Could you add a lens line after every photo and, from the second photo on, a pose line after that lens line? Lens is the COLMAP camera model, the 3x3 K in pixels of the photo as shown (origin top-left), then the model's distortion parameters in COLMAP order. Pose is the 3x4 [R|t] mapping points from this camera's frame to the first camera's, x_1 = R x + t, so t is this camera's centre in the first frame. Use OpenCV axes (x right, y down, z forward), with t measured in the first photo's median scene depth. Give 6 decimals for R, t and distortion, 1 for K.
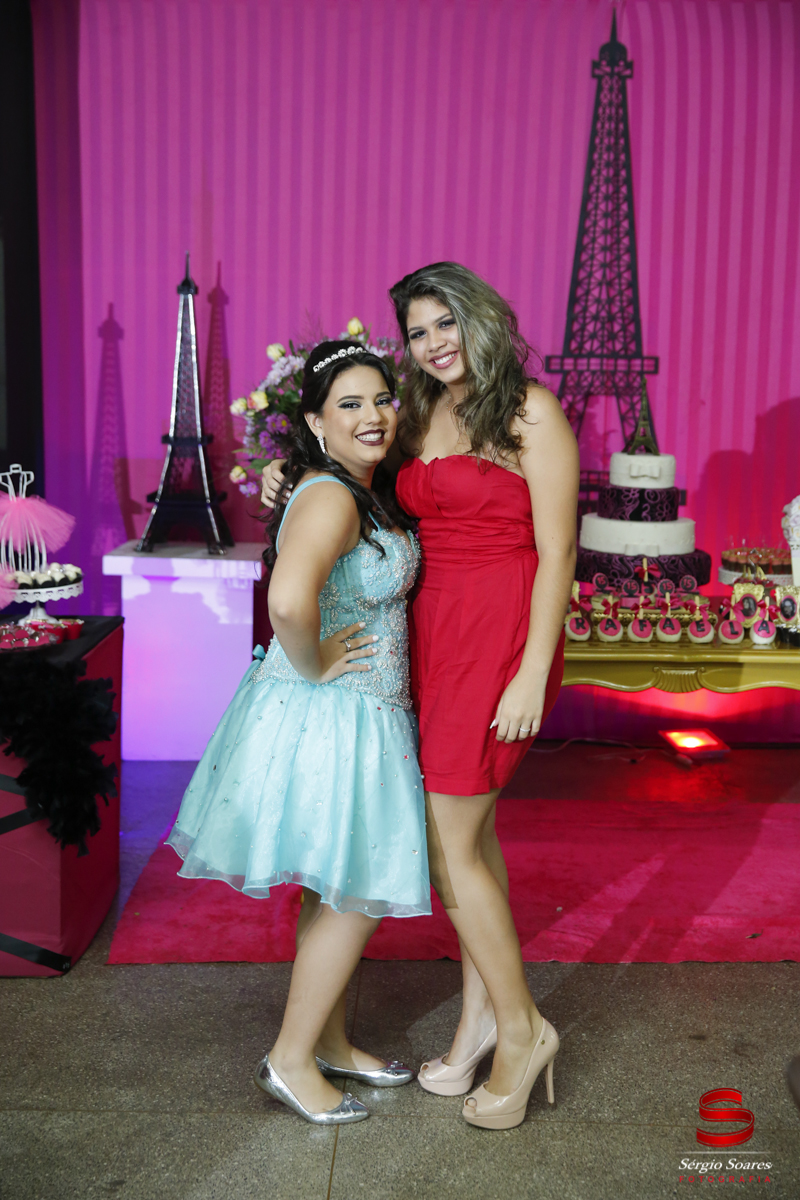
lens RADIAL K [[1514.5, 0, 387.3], [0, 1514.5, 579.9], [0, 0, 1]] dist [0.082253, 0.000000]
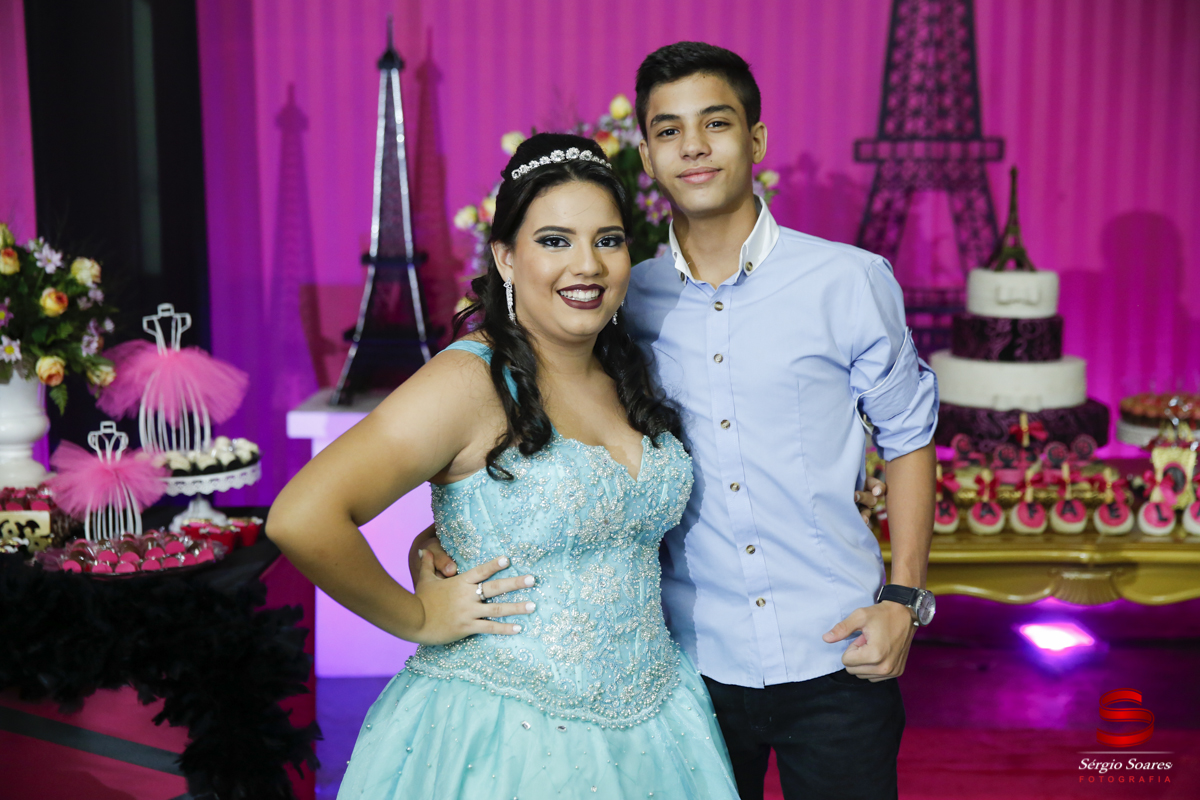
lens RADIAL K [[1761.1, 0, 596.7], [0, 1761.1, 402.5], [0, 0, 1]] dist [0.154593, 0.000000]
pose [[0.999763, -0.017905, -0.012375, -0.024237], [0.017896, 0.999840, -0.000837, -0.021478], [0.012388, 0.000615, 0.999923, 0.131744]]
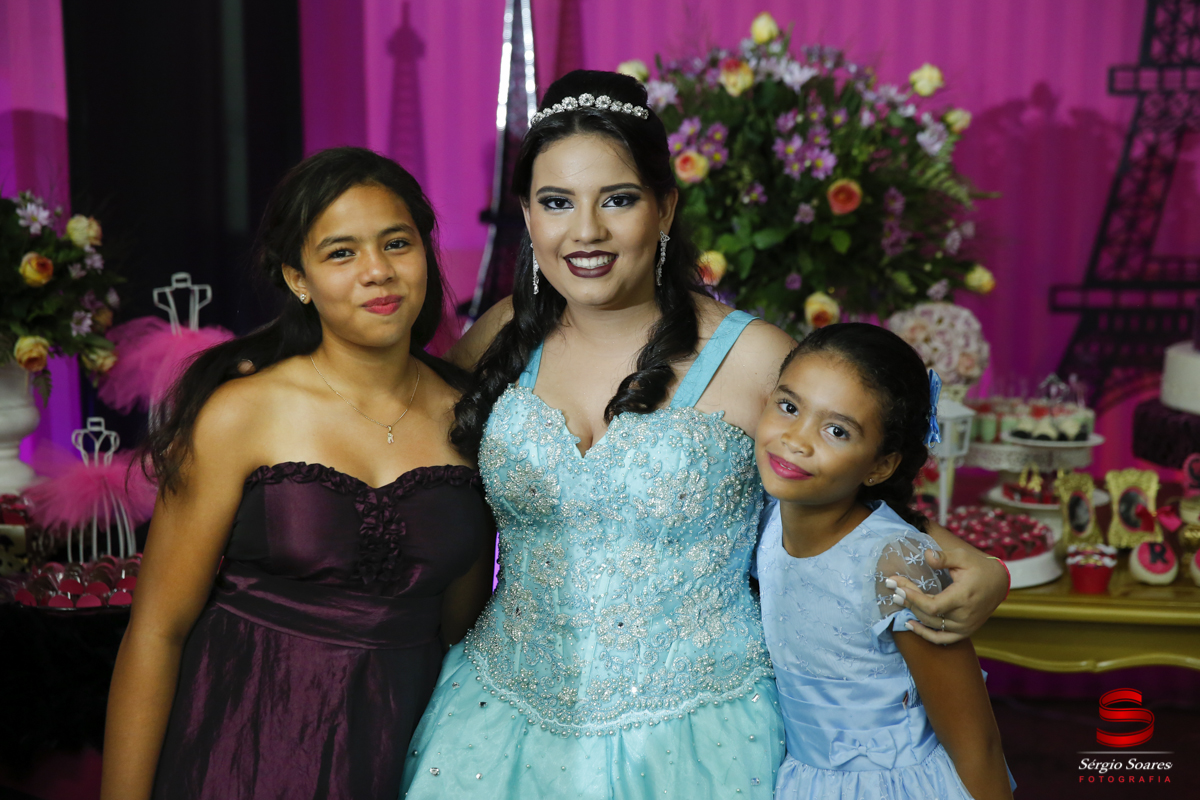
lens RADIAL K [[2100.8, 0, 600.7], [0, 2100.8, 409.8], [0, 0, 1]] dist [0.176893, 0.000000]
pose [[0.990435, 0.002302, -0.137959, 0.028702], [-0.000763, 0.999937, 0.011208, -0.028166], [0.137976, -0.010995, 0.990375, 0.178559]]
